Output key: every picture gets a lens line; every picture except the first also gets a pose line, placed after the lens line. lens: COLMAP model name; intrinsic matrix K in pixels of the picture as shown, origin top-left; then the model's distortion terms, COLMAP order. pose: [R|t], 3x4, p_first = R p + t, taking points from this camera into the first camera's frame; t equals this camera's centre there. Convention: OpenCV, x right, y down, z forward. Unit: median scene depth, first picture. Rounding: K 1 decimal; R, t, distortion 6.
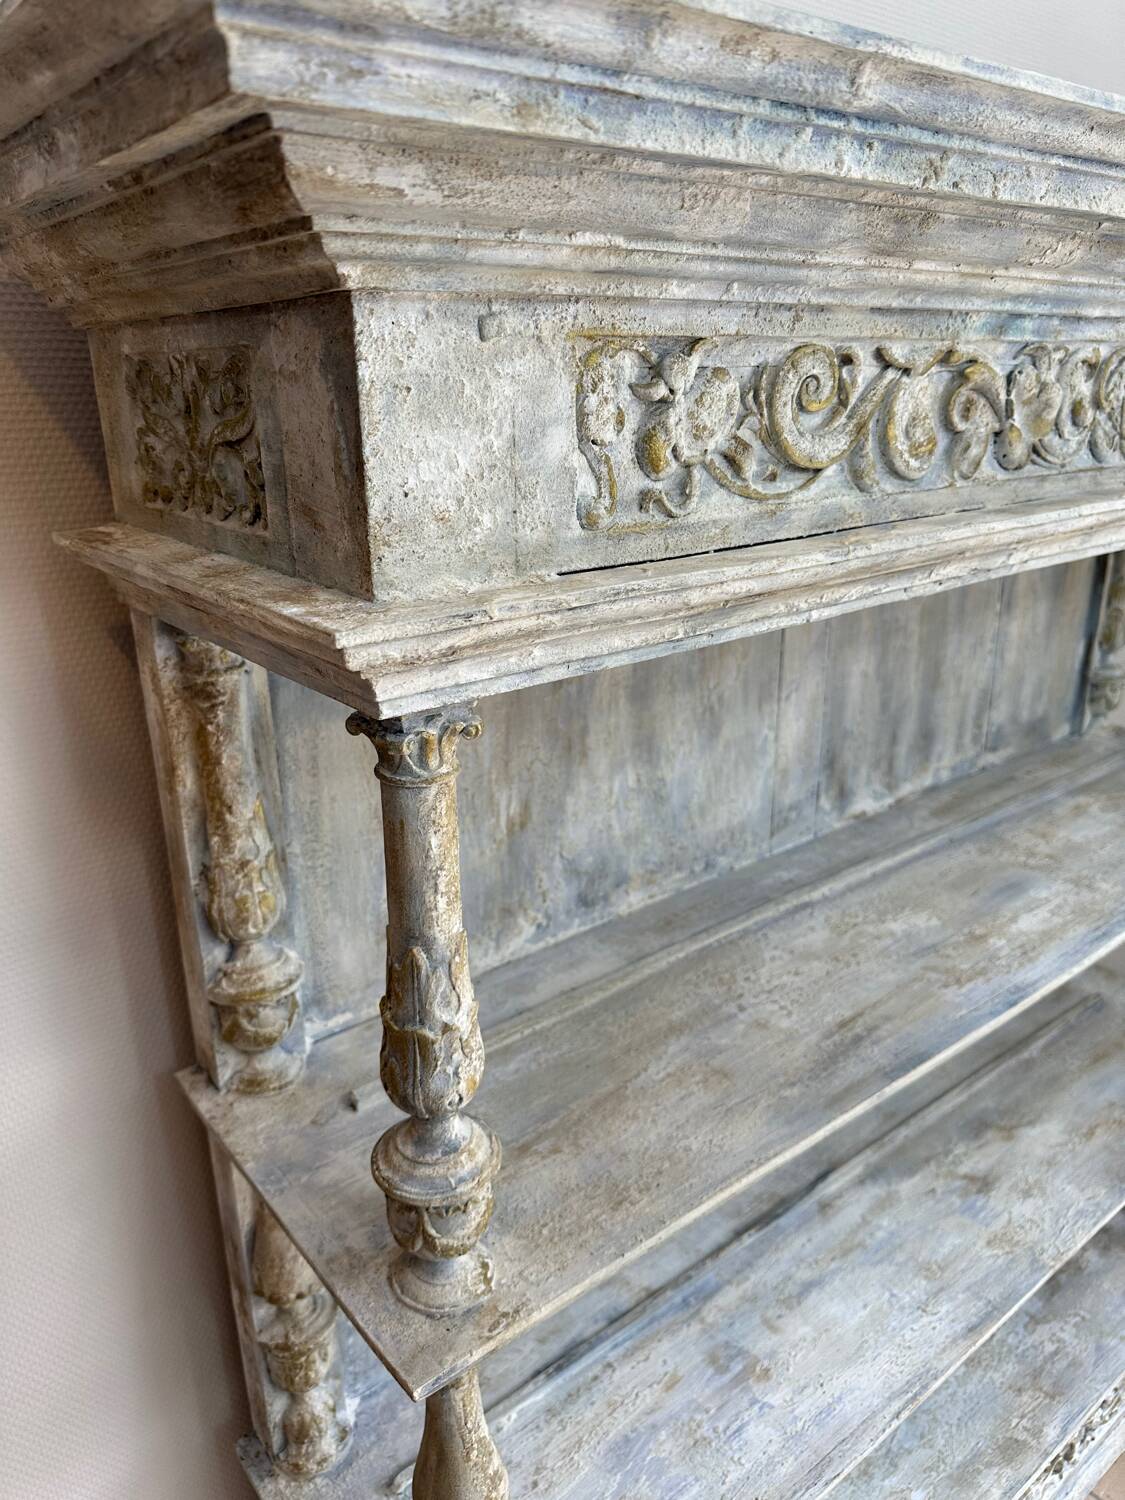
lens RADIAL K [[1066.1, 0, 547.8], [0, 1066.1, 752.4], [0, 0, 1]] dist [0.106170, -0.207327]
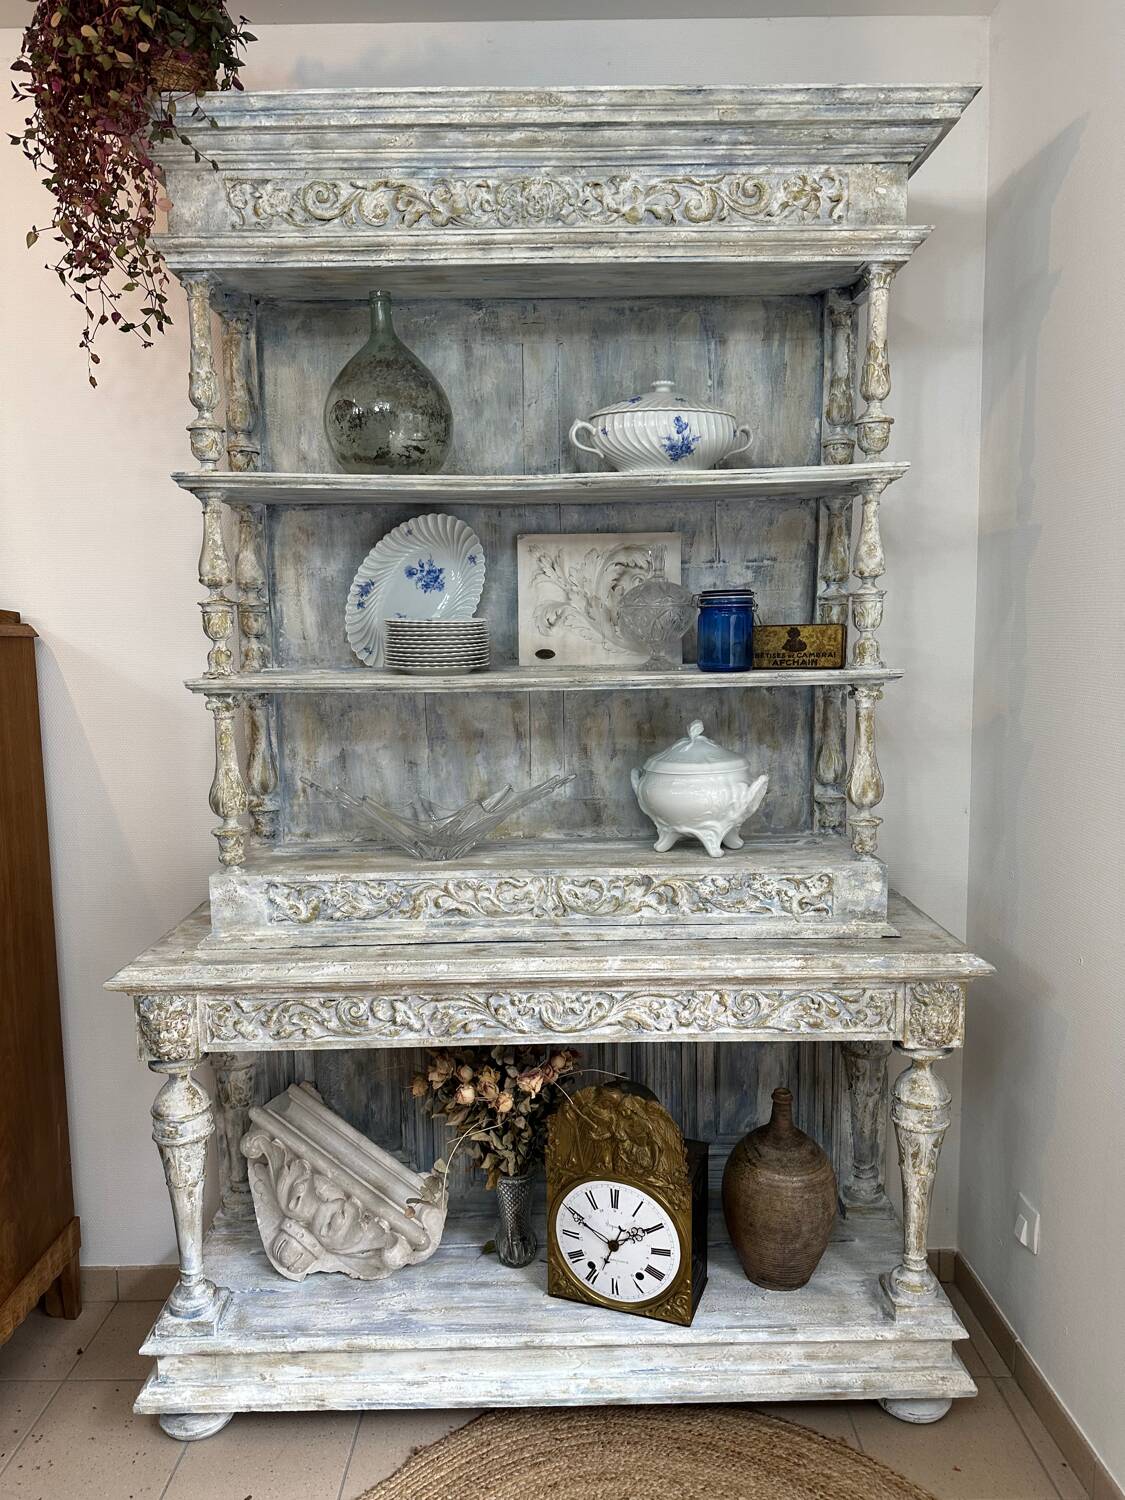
lens RADIAL K [[1054.5, 0, 554.1], [0, 1054.5, 755.8], [0, 0, 1]] dist [0.136171, -0.229198]
pose [[0.794854, 0.086228, -0.600643, 2.276776], [-0.201104, 0.971344, -0.126683, 1.248437], [0.572507, 0.221486, 0.789417, -0.637925]]
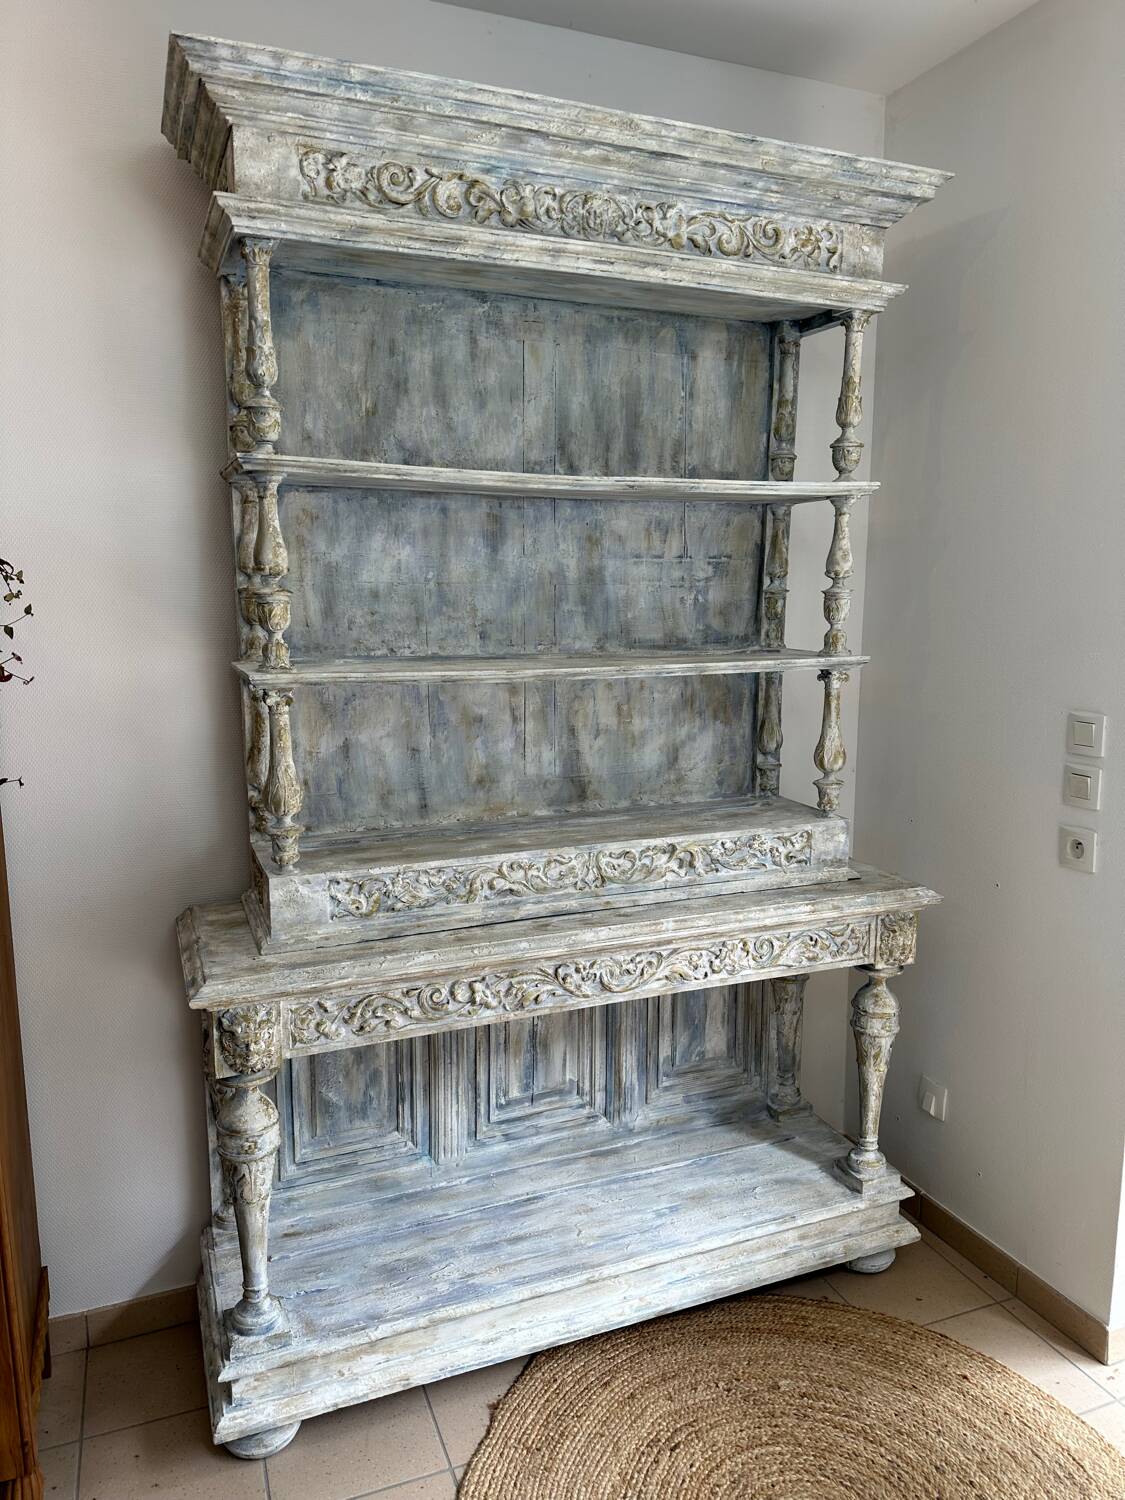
lens RADIAL K [[1052.3, 0, 563.9], [0, 1052.3, 756.3], [0, 0, 1]] dist [0.146738, -0.248332]
pose [[0.964292, 0.069442, -0.255574, 1.297200], [-0.110382, 0.982581, -0.149499, 1.397301], [0.240741, 0.172372, 0.955161, -1.296255]]
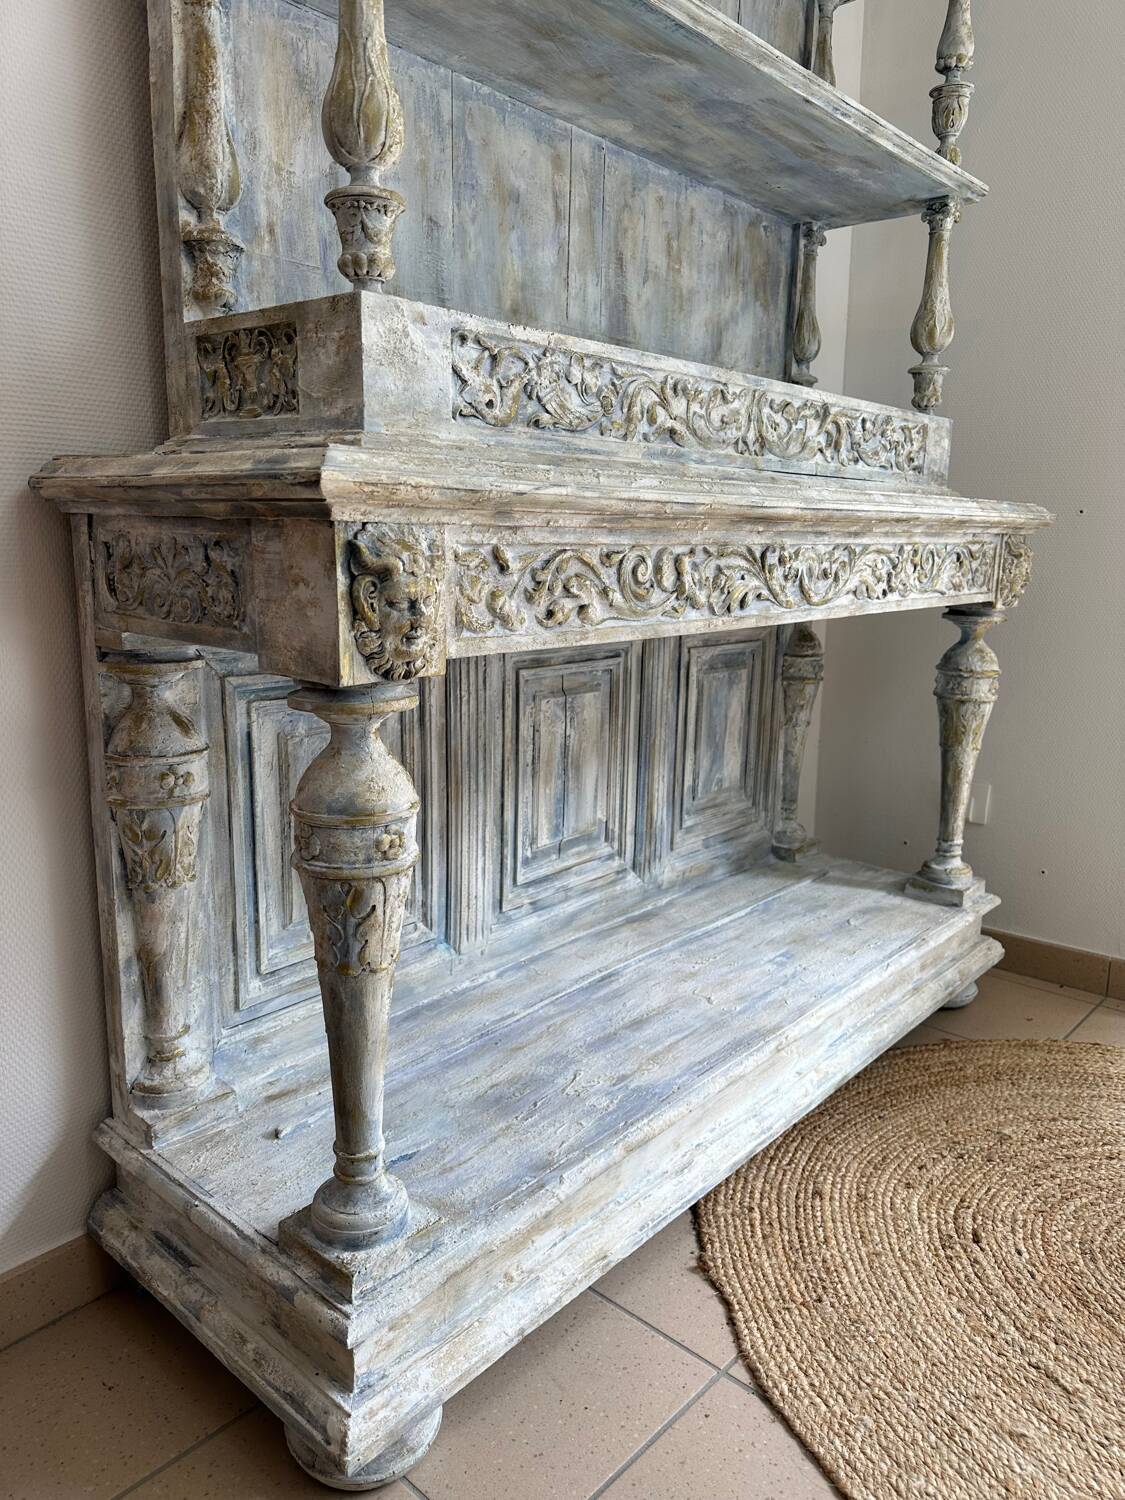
lens RADIAL K [[1048.6, 0, 555.5], [0, 1048.6, 751.8], [0, 0, 1]] dist [0.157715, -0.287528]
pose [[0.982164, 0.002379, 0.188011, -0.069078], [0.021341, 0.992048, -0.124034, 2.067025], [-0.186811, 0.125834, 0.974304, -0.076278]]
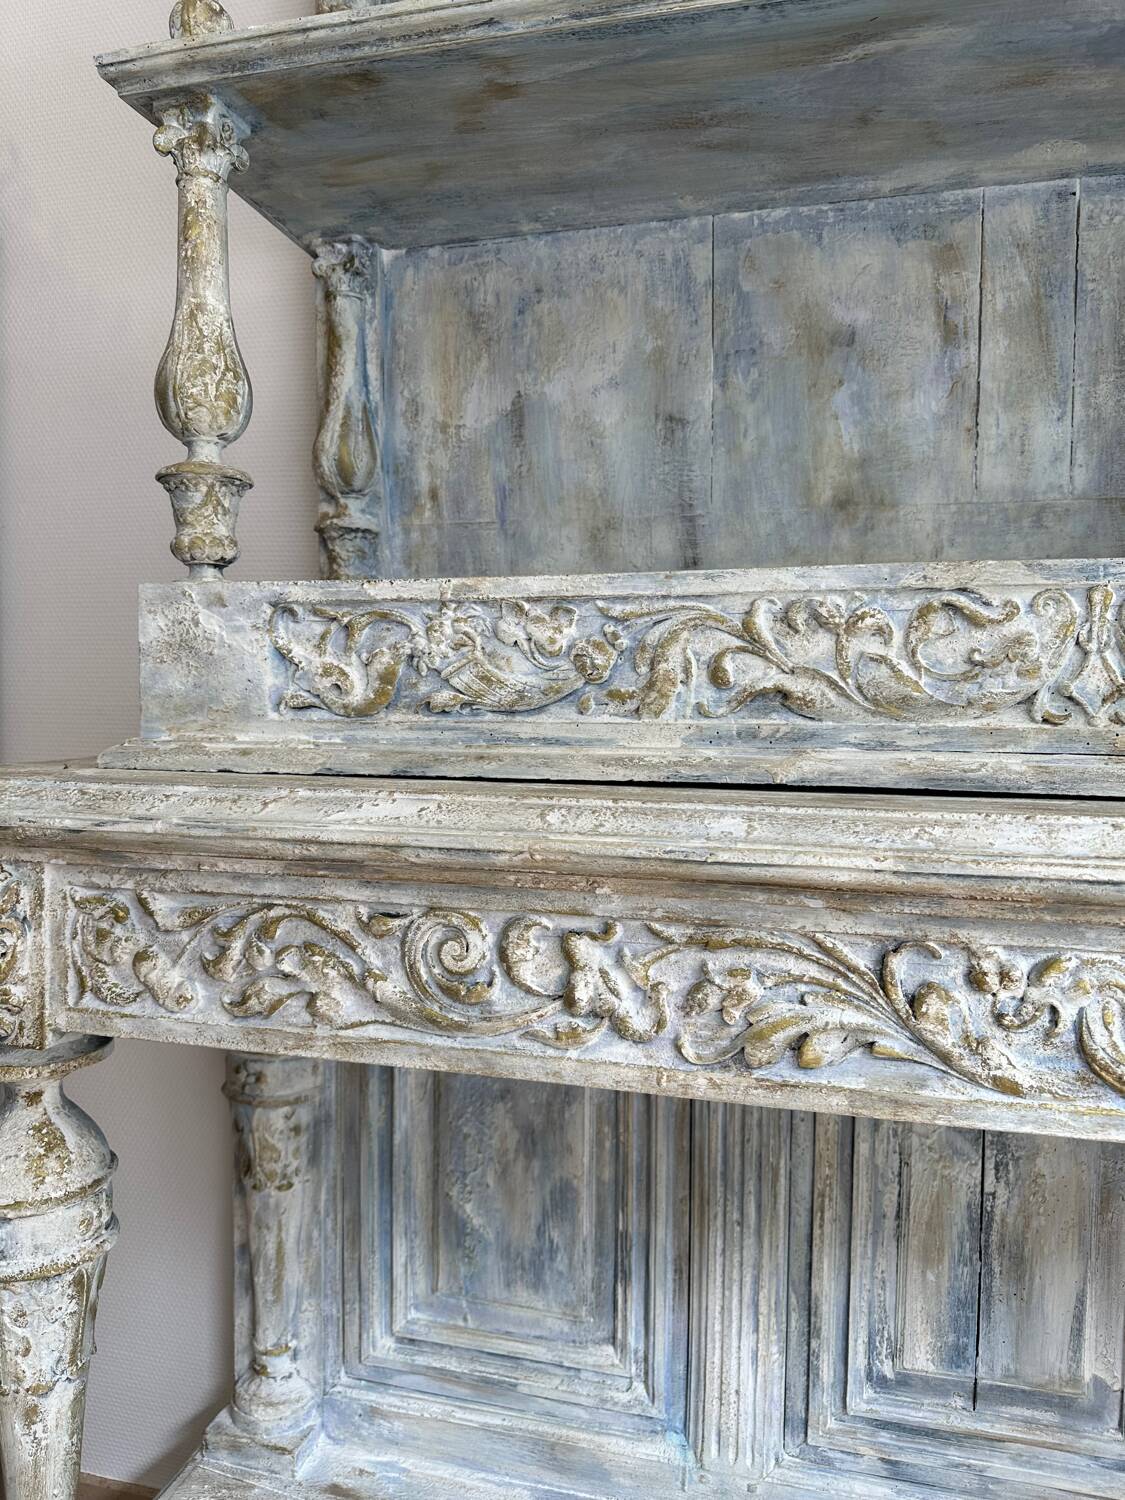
lens RADIAL K [[1066.1, 0, 547.8], [0, 1066.1, 752.4], [0, 0, 1]] dist [0.106170, -0.207327]
pose [[0.599121, 0.068217, -0.797747, 1.061224], [-0.281909, 0.950533, -0.130437, 1.567464], [0.749387, 0.303040, 0.588716, 0.820259]]
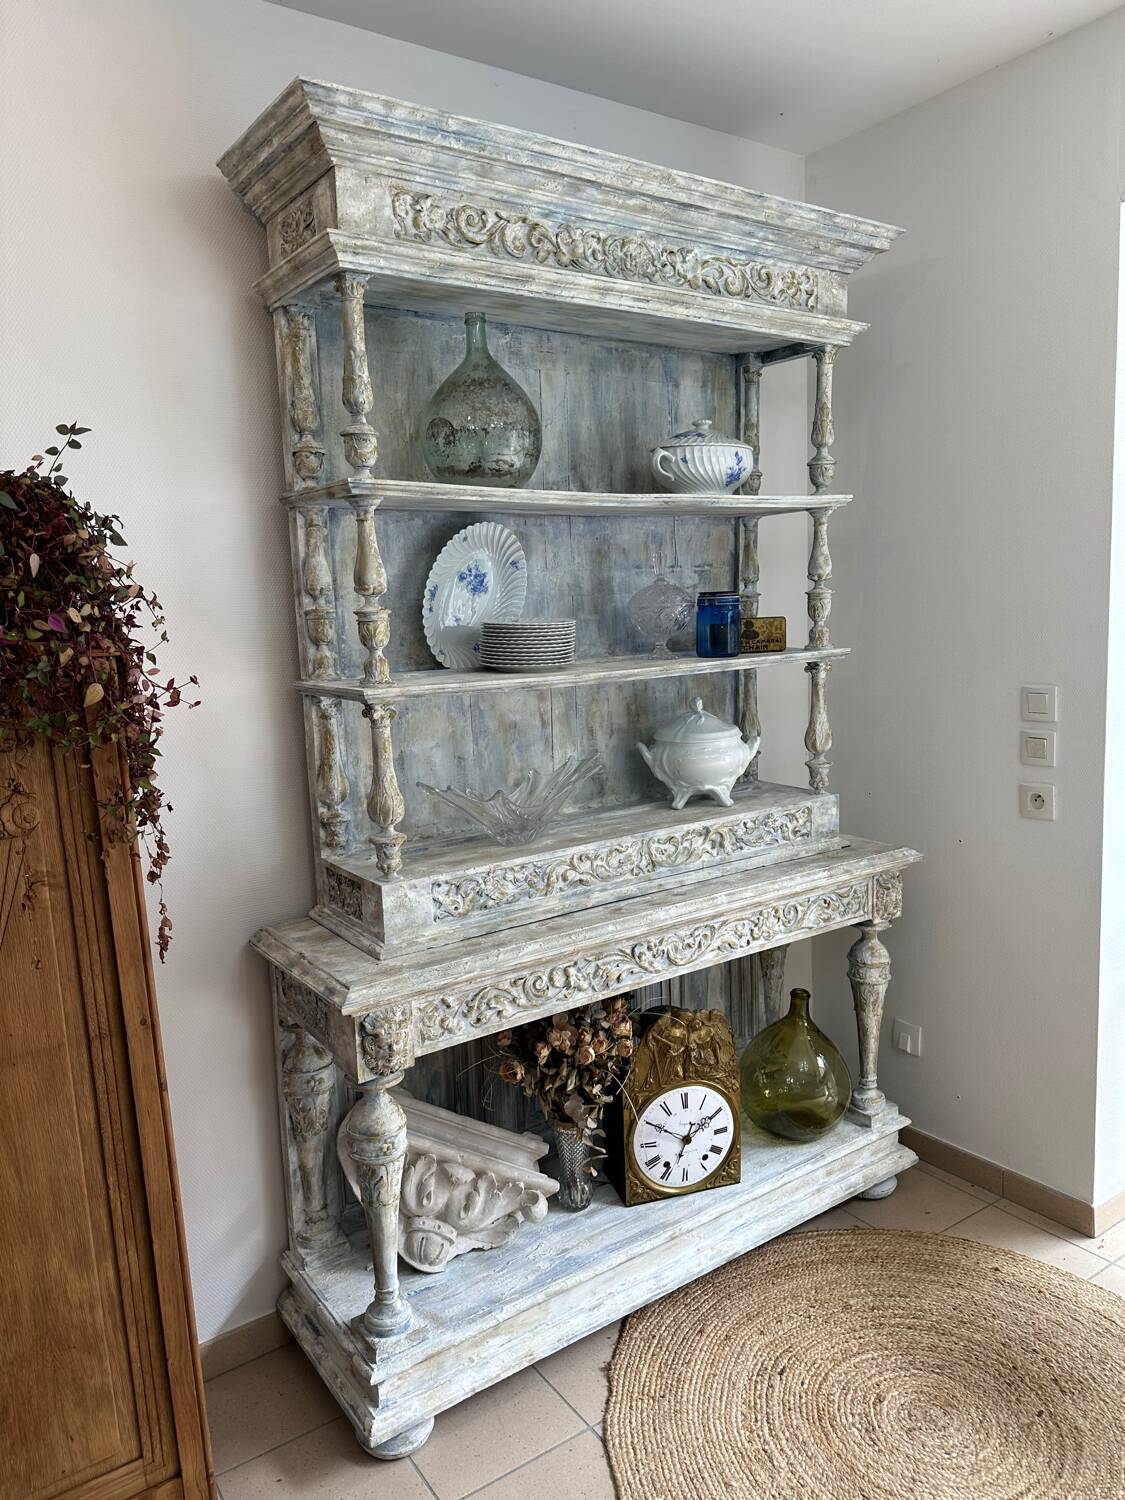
lens RADIAL K [[1048.4, 0, 557.3], [0, 1048.4, 753.5], [0, 0, 1]] dist [0.190028, -0.392328]
pose [[0.998671, -0.004419, -0.051352, 0.531961], [-0.005009, 0.983280, -0.182031, 1.537703], [0.051297, 0.182046, 0.981951, -1.604540]]
